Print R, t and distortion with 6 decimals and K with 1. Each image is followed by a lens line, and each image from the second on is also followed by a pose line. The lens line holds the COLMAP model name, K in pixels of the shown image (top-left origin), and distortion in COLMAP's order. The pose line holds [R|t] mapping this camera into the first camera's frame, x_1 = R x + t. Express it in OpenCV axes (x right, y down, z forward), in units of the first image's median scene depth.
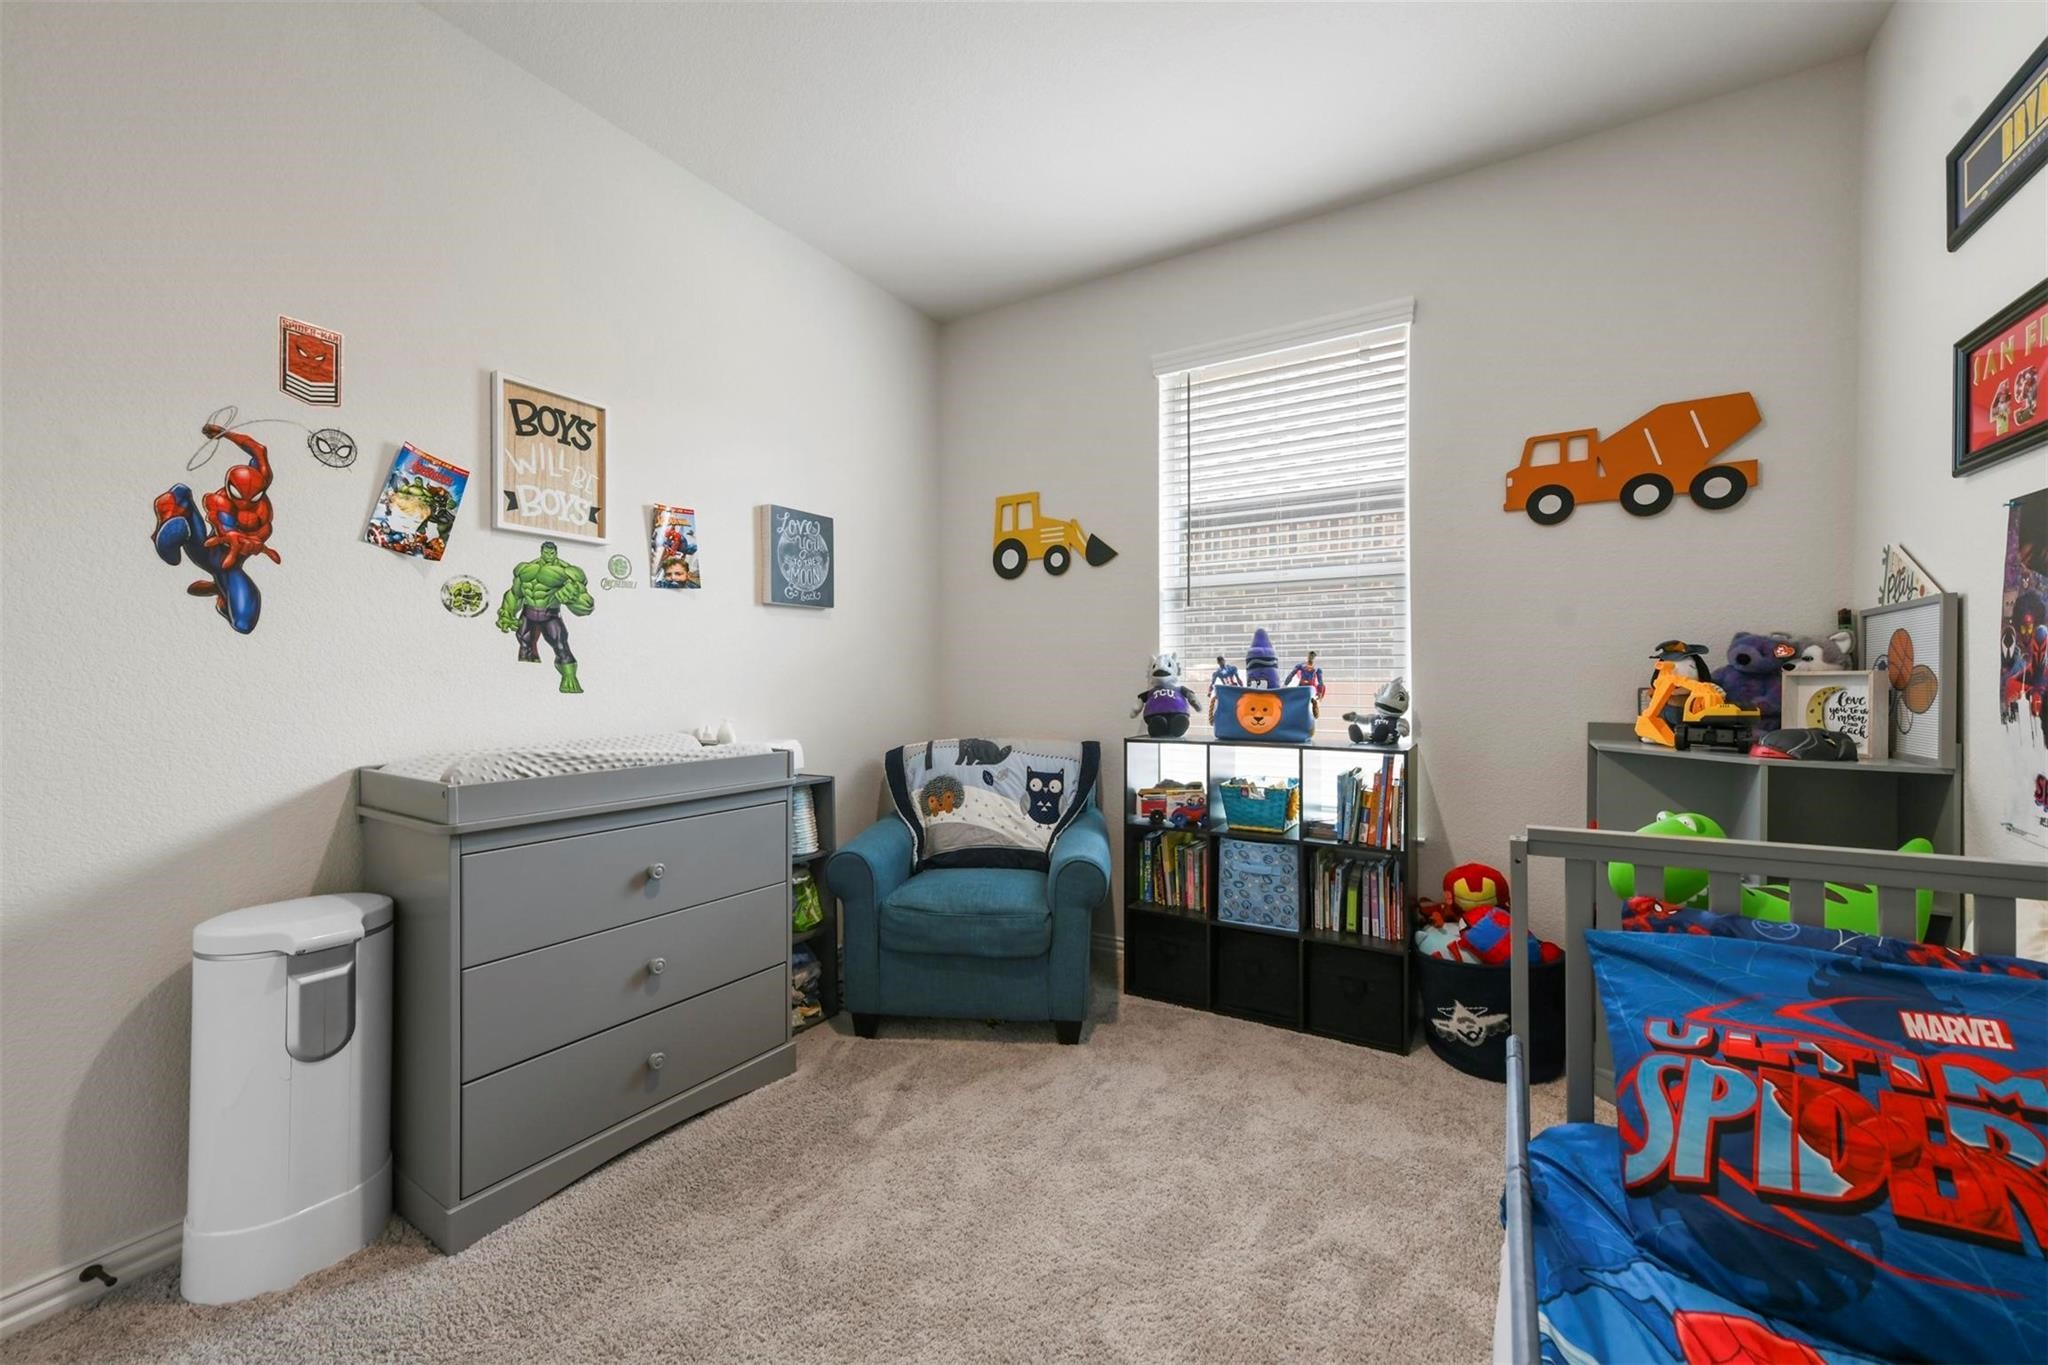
lens RADIAL K [[797.7, 0, 1025.1], [0, 797.7, 681.1], [0, 0, 1]] dist [0.014344, -0.000212]
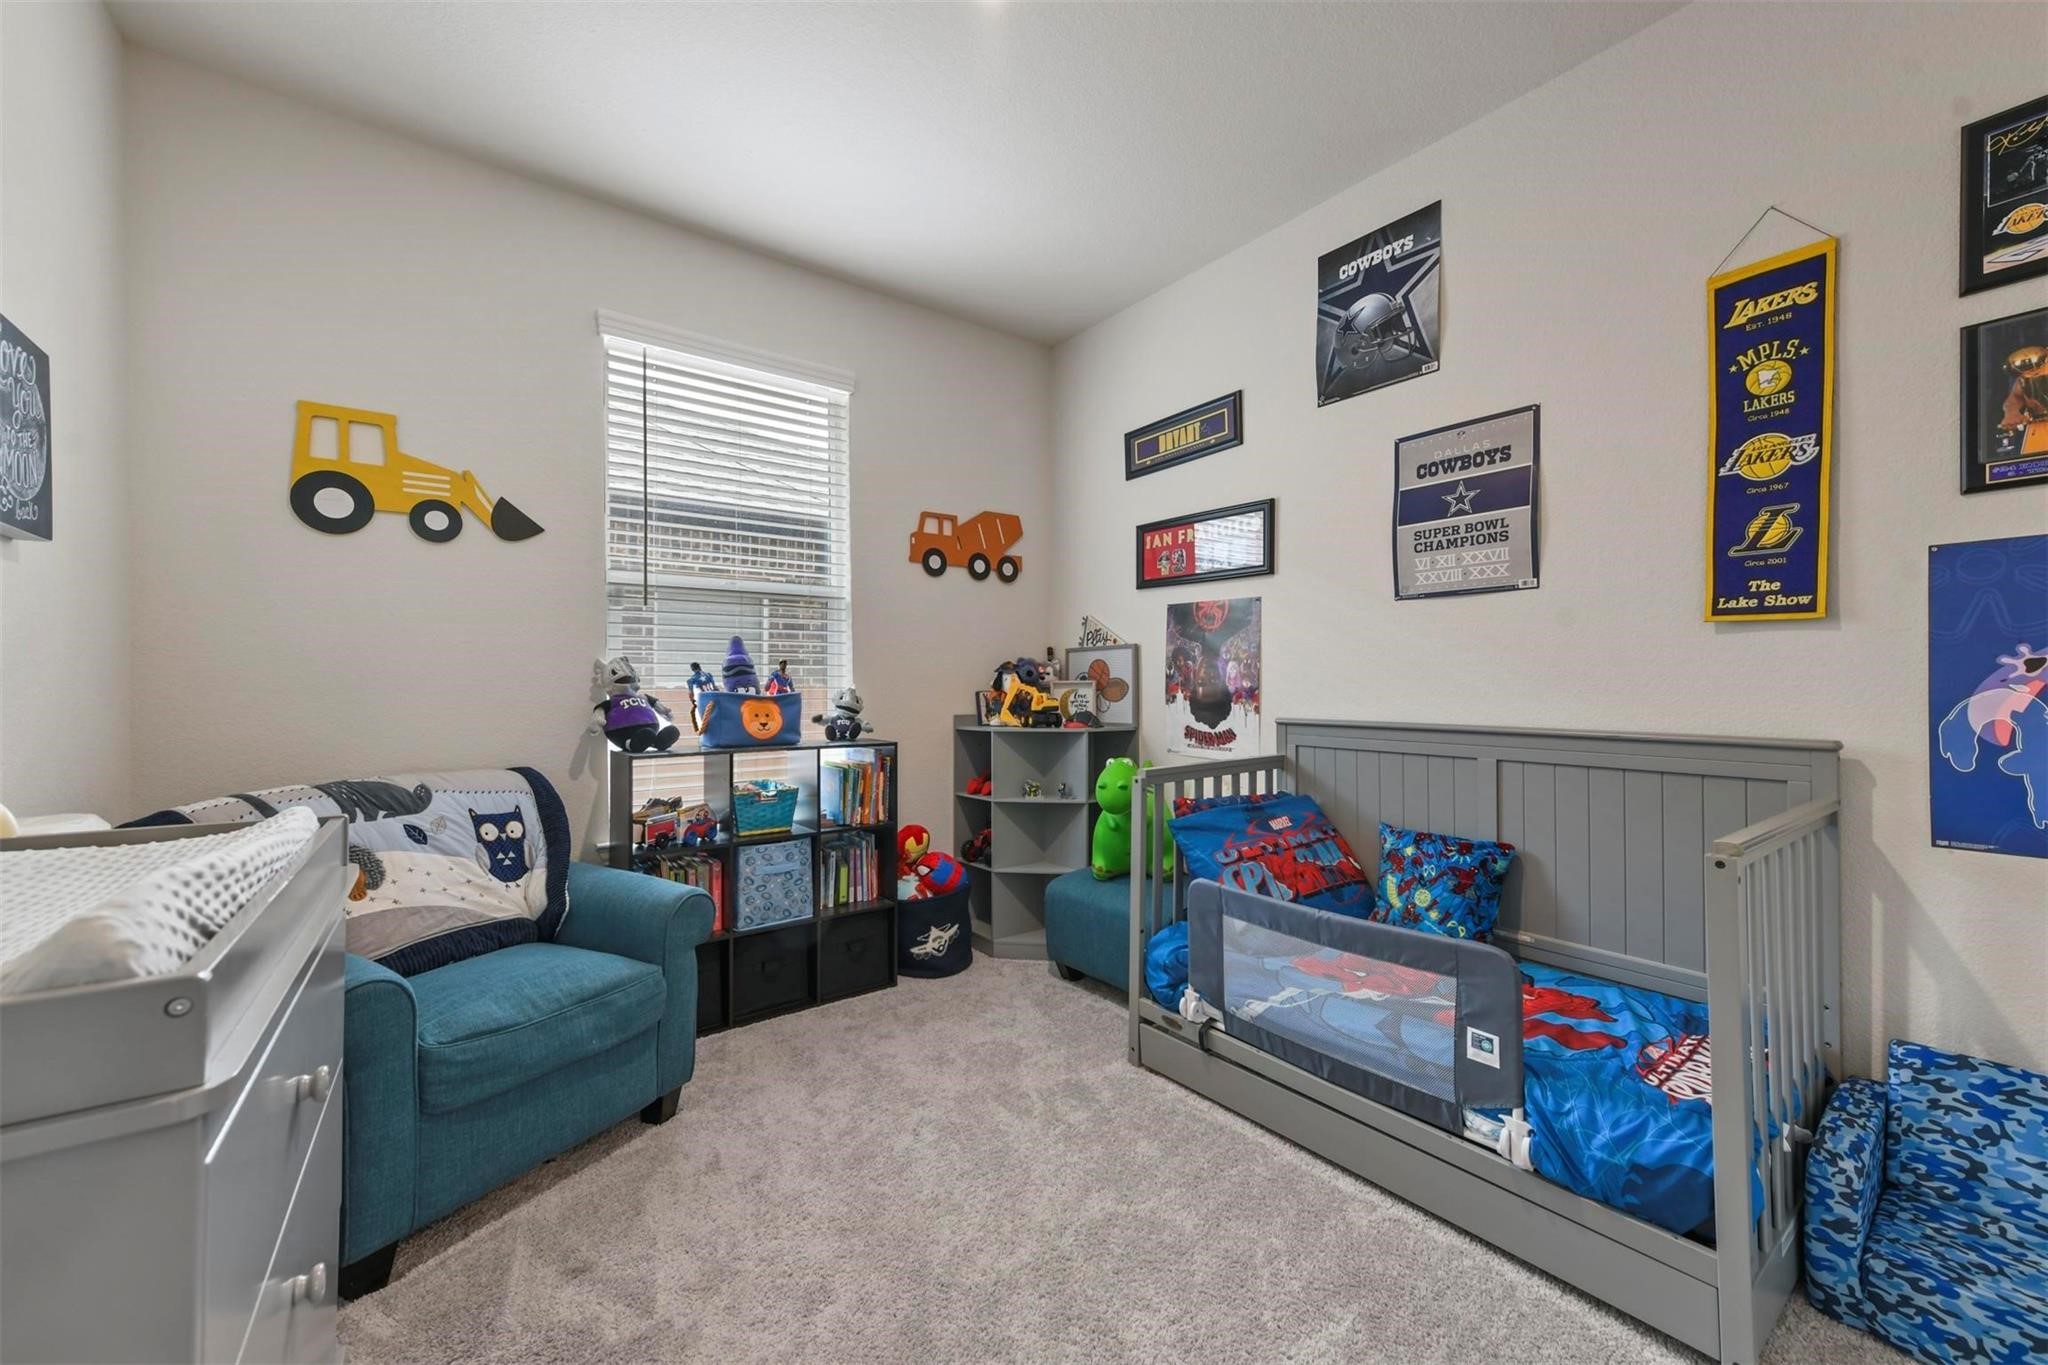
lens RADIAL K [[797.7, 0, 1025.1], [0, 797.7, 681.1], [0, 0, 1]] dist [0.014344, -0.000212]
pose [[0.371792, 0.004474, 0.928305, -0.554265], [0.006518, 0.999951, -0.007430, 0.001042], [-0.928293, 0.008813, 0.371745, 0.310913]]
